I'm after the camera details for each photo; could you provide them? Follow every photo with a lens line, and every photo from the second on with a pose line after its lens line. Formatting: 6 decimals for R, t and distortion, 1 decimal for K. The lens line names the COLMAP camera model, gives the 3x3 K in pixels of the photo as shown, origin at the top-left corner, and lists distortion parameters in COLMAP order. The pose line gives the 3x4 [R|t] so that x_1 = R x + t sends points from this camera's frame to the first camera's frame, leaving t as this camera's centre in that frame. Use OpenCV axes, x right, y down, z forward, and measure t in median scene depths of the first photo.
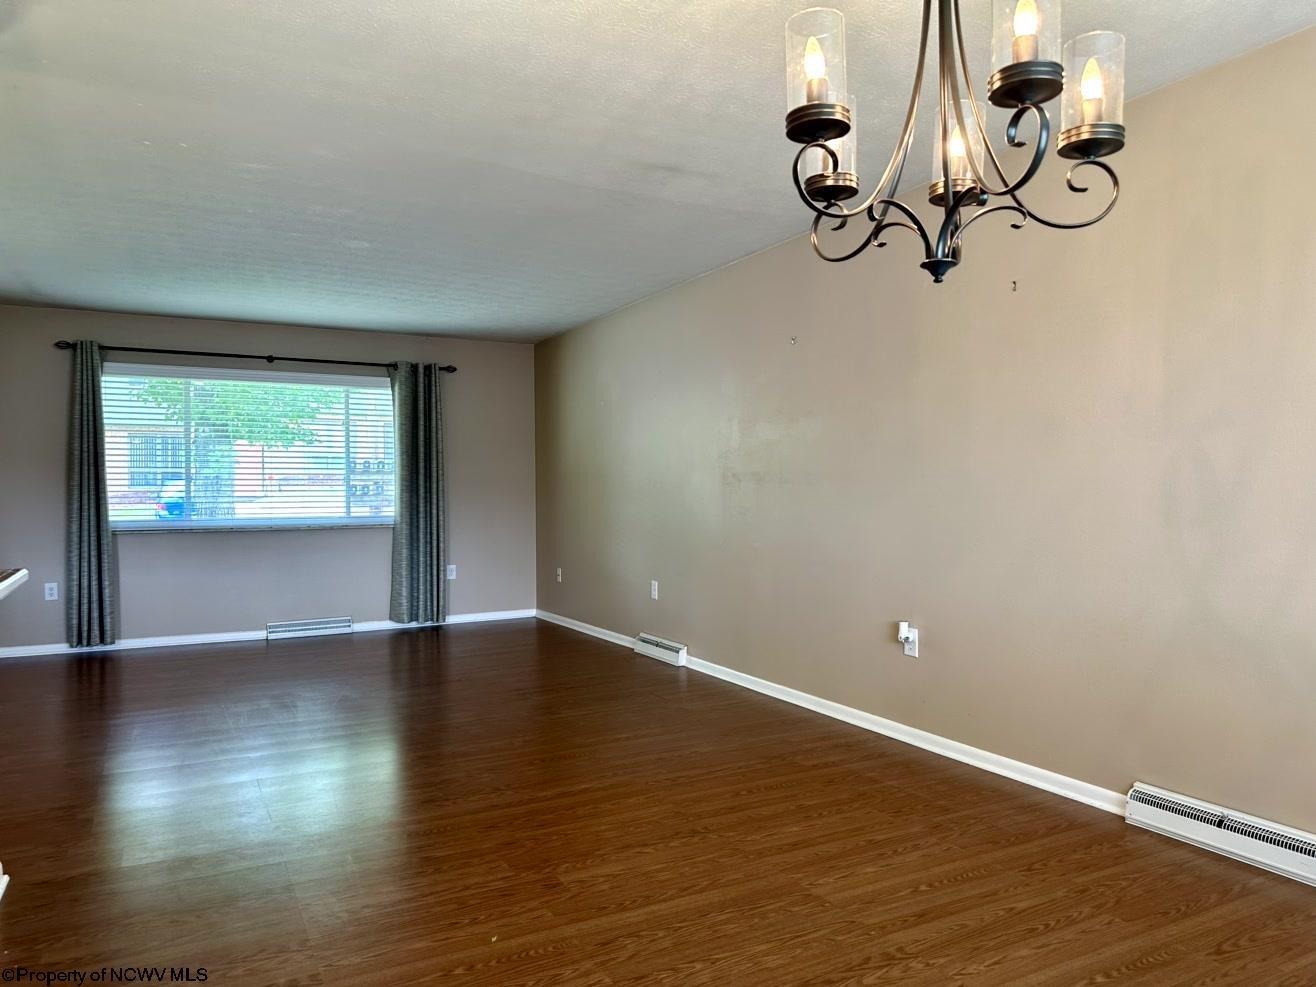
lens RADIAL K [[920.8, 0, 650.8], [0, 920.8, 492.9], [0, 0, 1]] dist [0.066223, -0.088546]
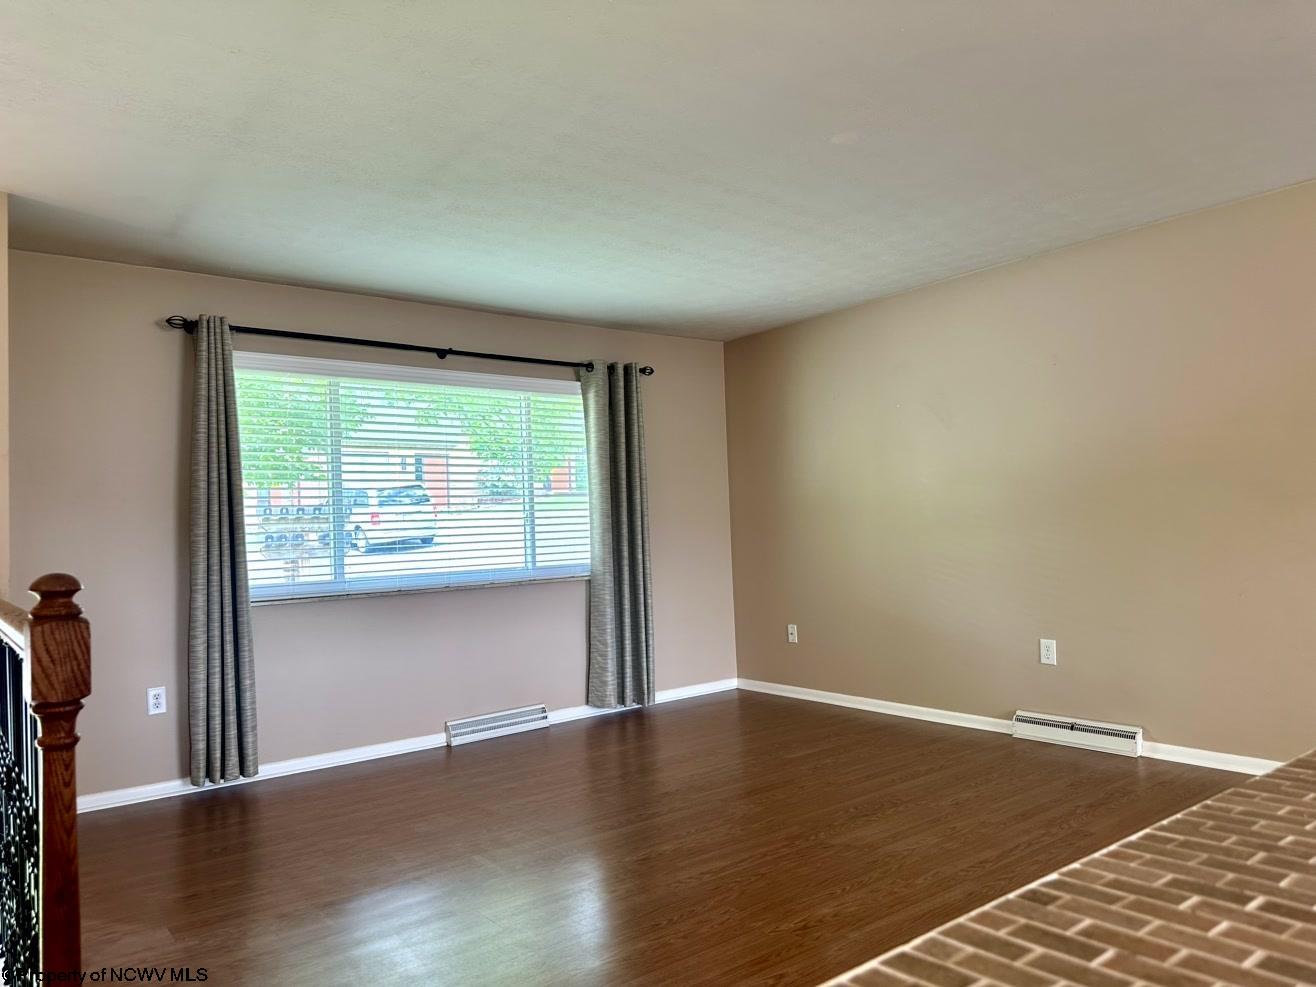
lens RADIAL K [[920.8, 0, 659.0], [0, 920.8, 494.0], [0, 0, 1]] dist [0.066223, -0.088546]
pose [[0.981155, -0.019775, 0.192210, -0.378137], [0.027062, 0.999008, -0.035364, -0.004421], [-0.191320, 0.039899, 0.980717, 0.262945]]
